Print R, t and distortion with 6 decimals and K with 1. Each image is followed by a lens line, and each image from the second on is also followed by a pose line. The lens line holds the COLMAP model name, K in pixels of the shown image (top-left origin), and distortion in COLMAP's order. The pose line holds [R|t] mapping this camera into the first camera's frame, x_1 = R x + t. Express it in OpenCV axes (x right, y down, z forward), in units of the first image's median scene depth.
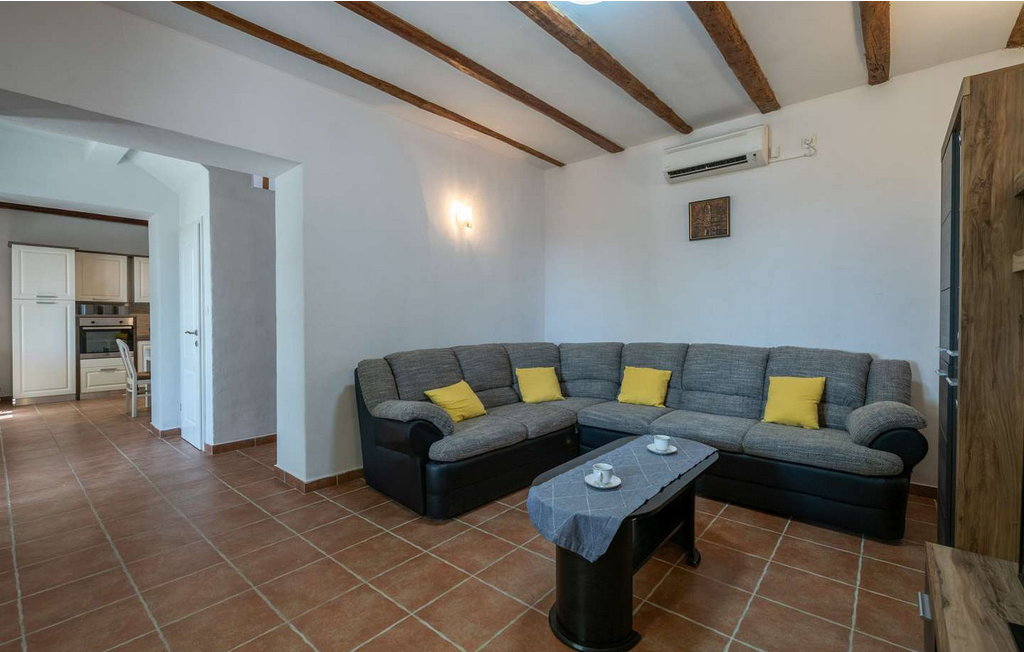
lens RADIAL K [[454.6, 0, 517.9], [0, 454.6, 325.4], [0, 0, 1]] dist [-0.000196, -0.000568]
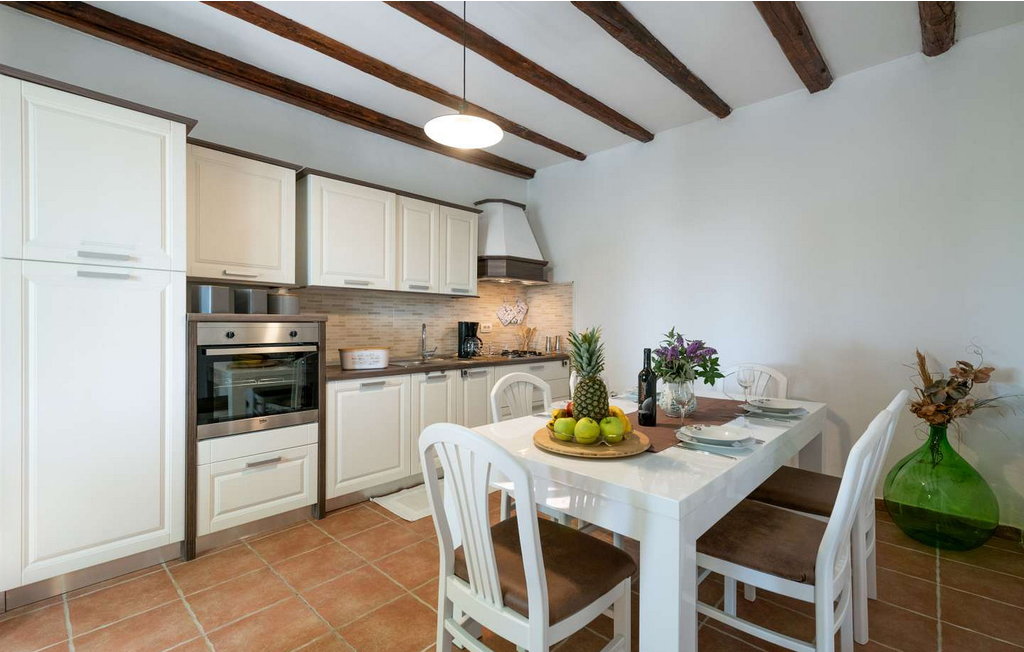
lens RADIAL K [[445.6, 0, 516.7], [0, 445.6, 329.1], [0, 0, 1]] dist [0.003058, 0.000294]
pose [[0.998704, 0.007656, -0.050319, -0.691364], [-0.007781, 0.999967, -0.002292, -0.012331], [0.050300, 0.002681, 0.998731, 0.659253]]
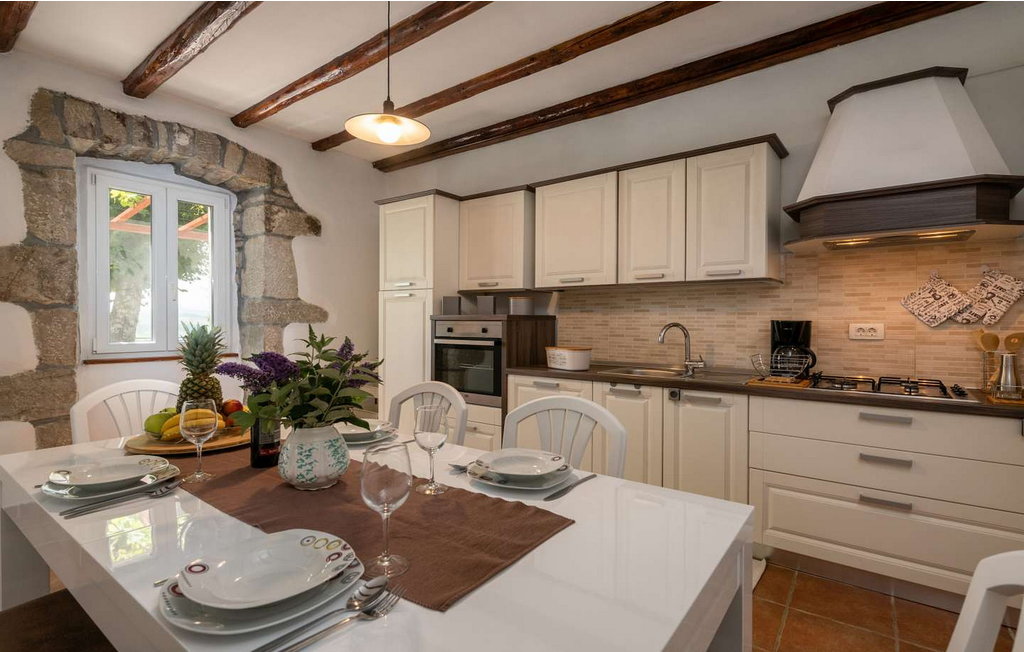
lens RADIAL K [[454.6, 0, 517.9], [0, 454.6, 325.4], [0, 0, 1]] dist [-0.000196, -0.000568]
pose [[0.104798, 0.015492, -0.994373, -0.420787], [-0.018938, 0.999728, 0.013579, -0.020317], [0.994313, 0.017408, 0.105063, 1.020346]]
